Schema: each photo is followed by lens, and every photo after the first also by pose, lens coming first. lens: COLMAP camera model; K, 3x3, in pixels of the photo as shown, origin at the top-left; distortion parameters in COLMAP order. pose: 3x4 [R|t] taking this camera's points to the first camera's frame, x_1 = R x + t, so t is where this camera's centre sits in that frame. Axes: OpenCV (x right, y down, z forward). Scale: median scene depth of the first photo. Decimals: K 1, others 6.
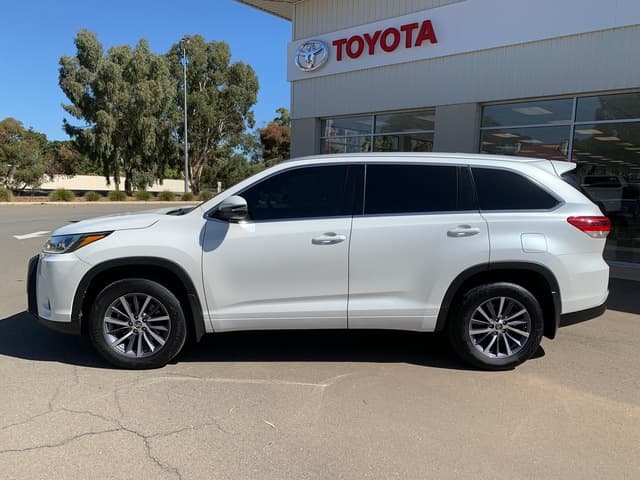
lens RADIAL K [[489.0, 0, 320.0], [0, 489.0, 240.0], [0, 0, 1]] dist [-0.001256, -0.001000]
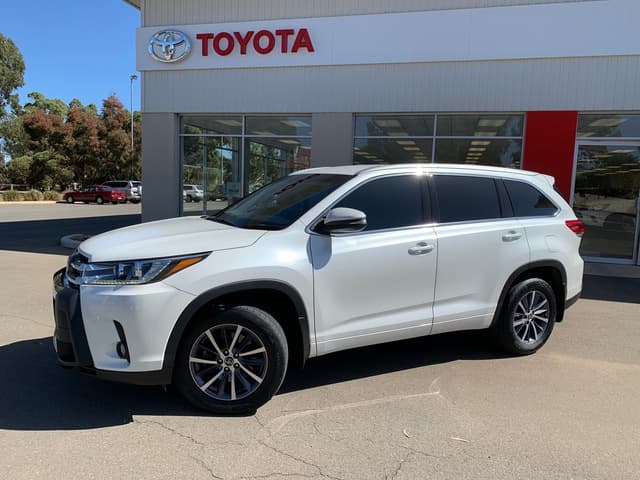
lens RADIAL K [[490.9, 0, 321.1], [0, 490.9, 225.6], [0, 0, 1]] dist [0.067329, -0.120102]
pose [[0.898801, -0.028898, 0.437404, -0.587572], [0.039849, 0.999080, -0.015878, -0.040518], [-0.436543, 0.031701, 0.899125, 0.149914]]
